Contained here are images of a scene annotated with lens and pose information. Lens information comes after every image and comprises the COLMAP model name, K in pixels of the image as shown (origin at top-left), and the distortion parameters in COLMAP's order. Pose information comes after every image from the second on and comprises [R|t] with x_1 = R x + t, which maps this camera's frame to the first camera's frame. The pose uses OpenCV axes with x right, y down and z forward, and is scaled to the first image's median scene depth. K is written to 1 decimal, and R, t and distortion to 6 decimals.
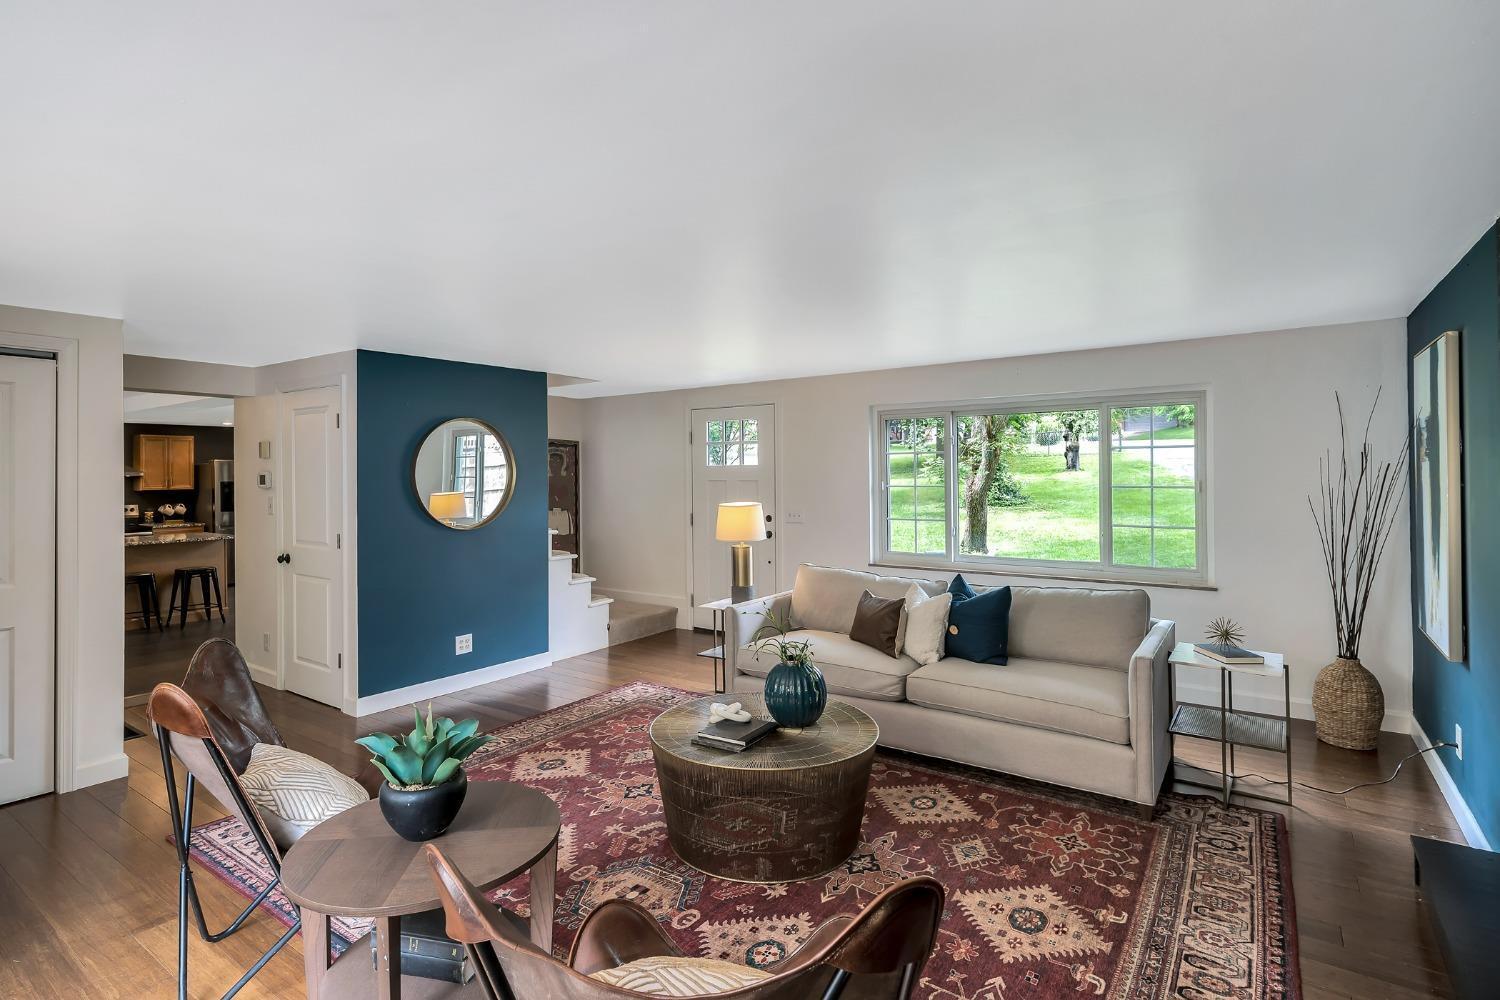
lens RADIAL K [[739.7, 0, 749.1], [0, 739.7, 474.2], [0, 0, 1]] dist [0.003301, 0.000710]
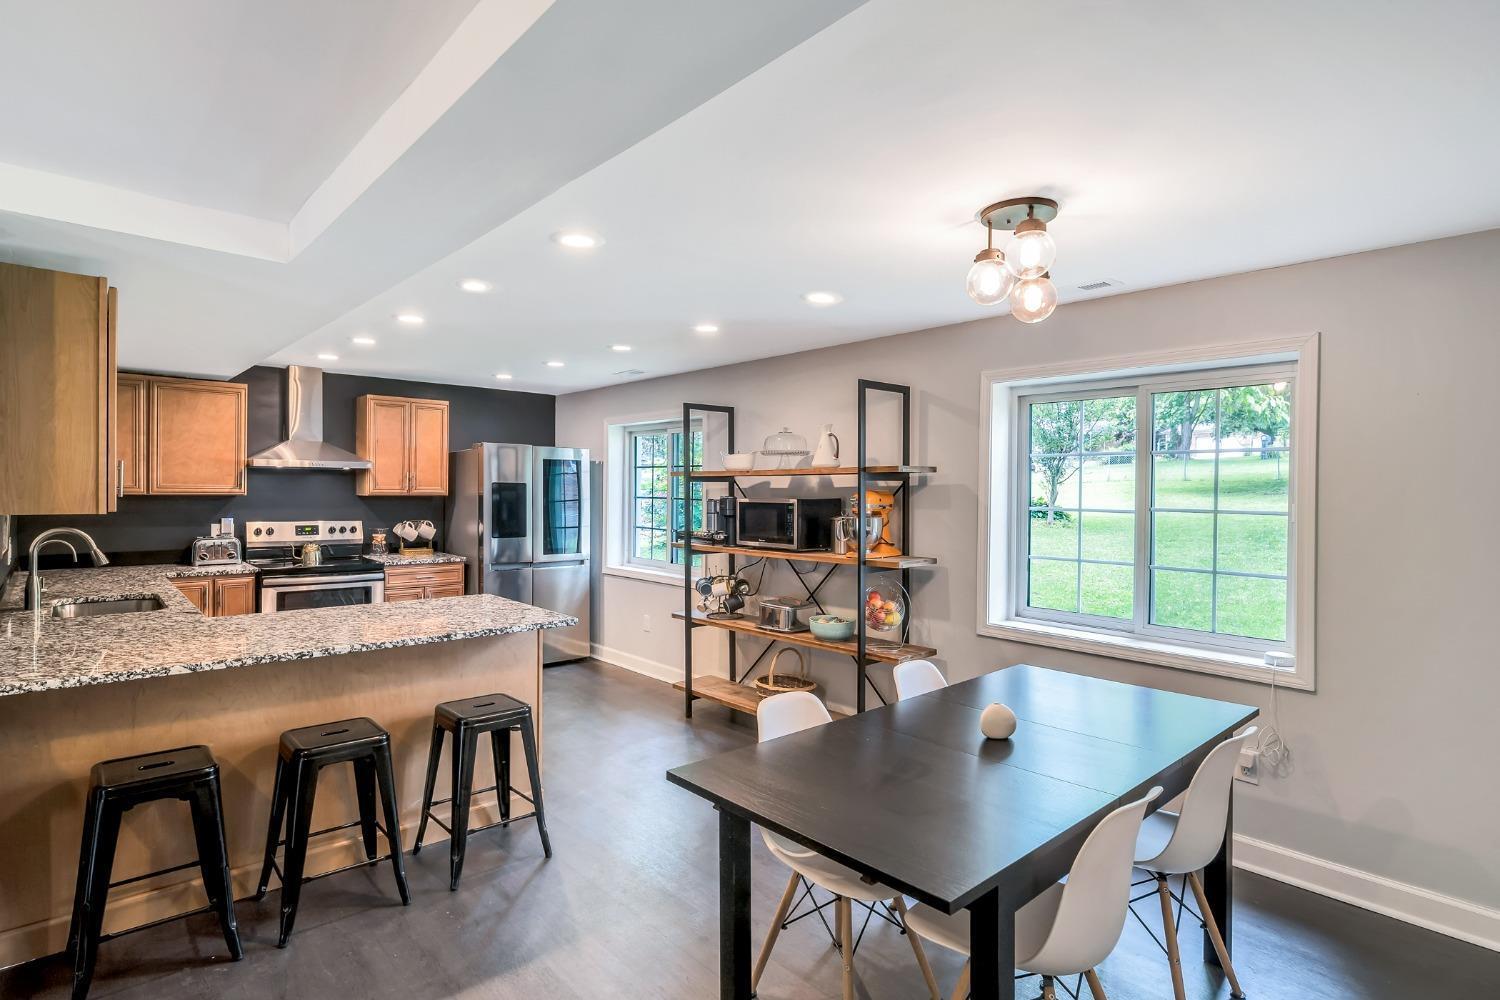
lens RADIAL K [[751.0, 0, 725.5], [0, 751.0, 494.6], [0, 0, 1]] dist [0.000198, 0.000118]
pose [[0.968701, 0.015678, -0.247735, -0.419428], [-0.013424, 0.999852, 0.010782, 0.011802], [0.247867, -0.007119, 0.968768, 0.520227]]
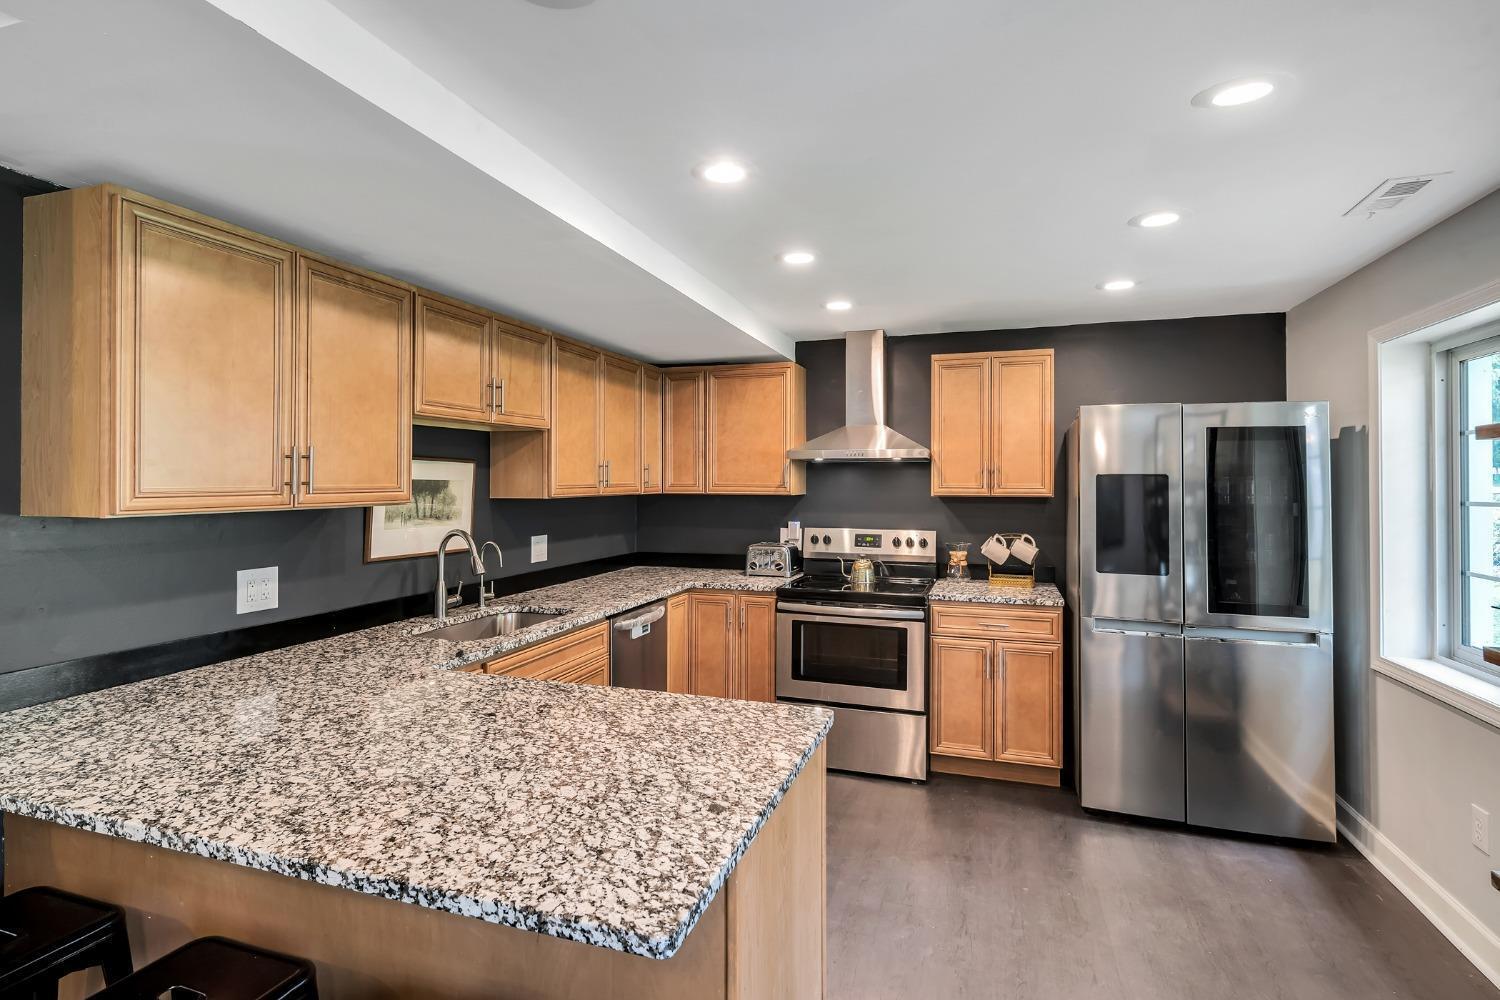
lens RADIAL K [[739.7, 0, 749.1], [0, 739.7, 474.2], [0, 0, 1]] dist [0.003301, 0.000710]
pose [[0.290553, -0.009120, -0.956816, -0.468683], [-0.002320, 0.999945, -0.010236, 0.014639], [0.956856, 0.005194, 0.290516, 0.784085]]
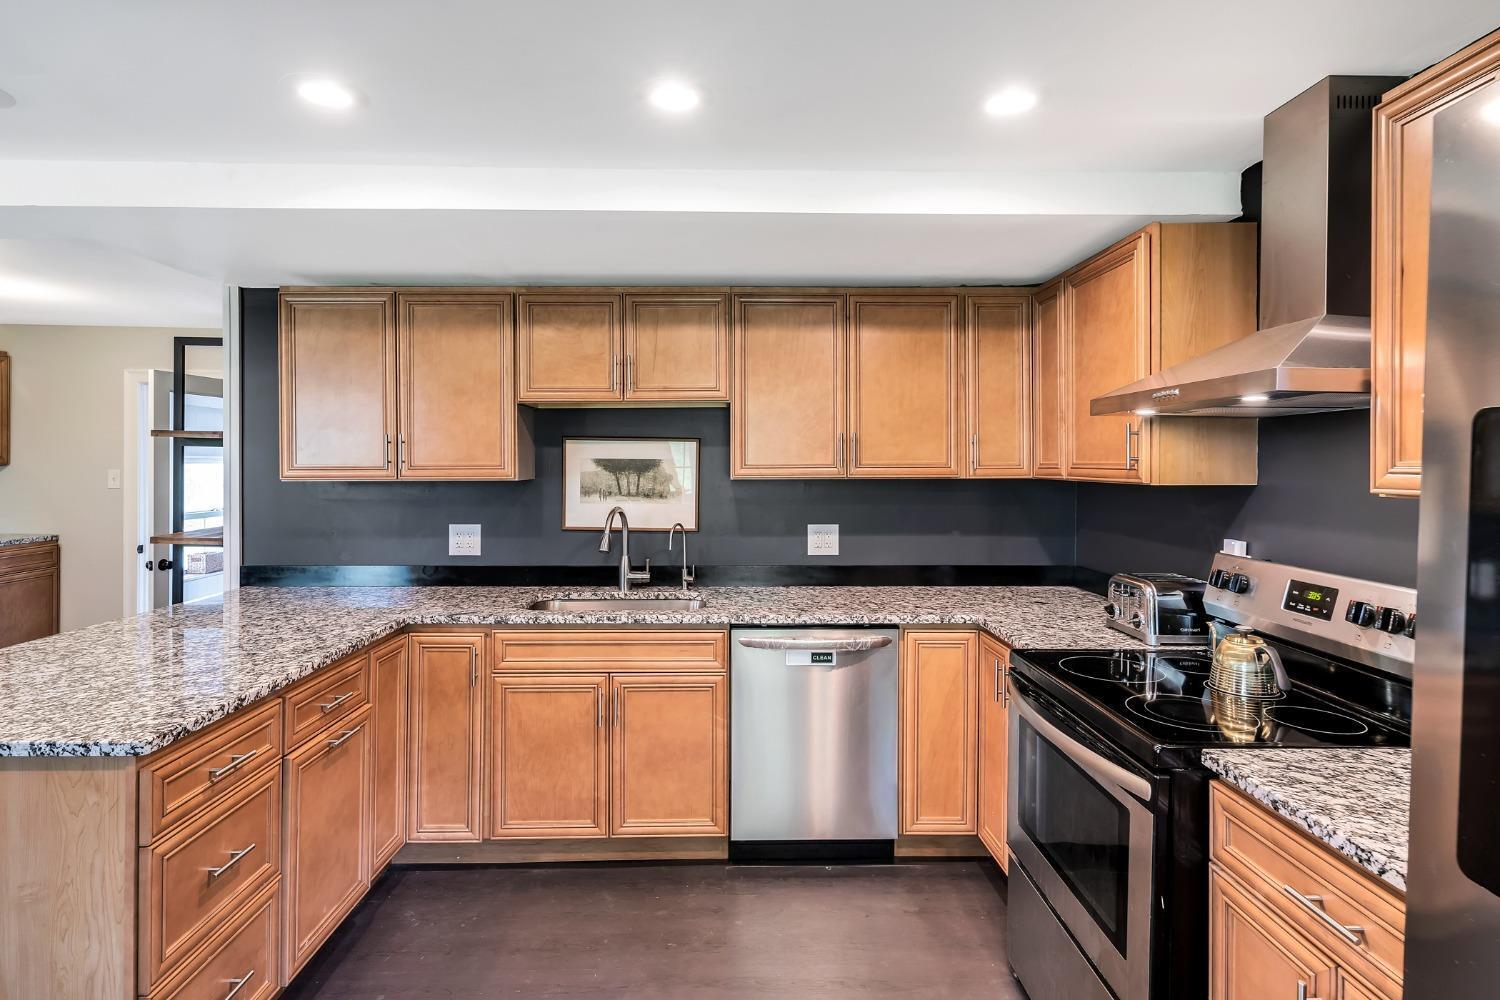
lens RADIAL K [[775.2, 0, 747.4], [0, 775.2, 460.0], [0, 0, 1]] dist [0.000605, 0.000169]
pose [[-0.808025, -0.003837, -0.589135, -0.631919], [-0.001259, 0.999988, -0.004785, 0.016034], [0.589146, -0.003125, -0.808020, 1.034239]]
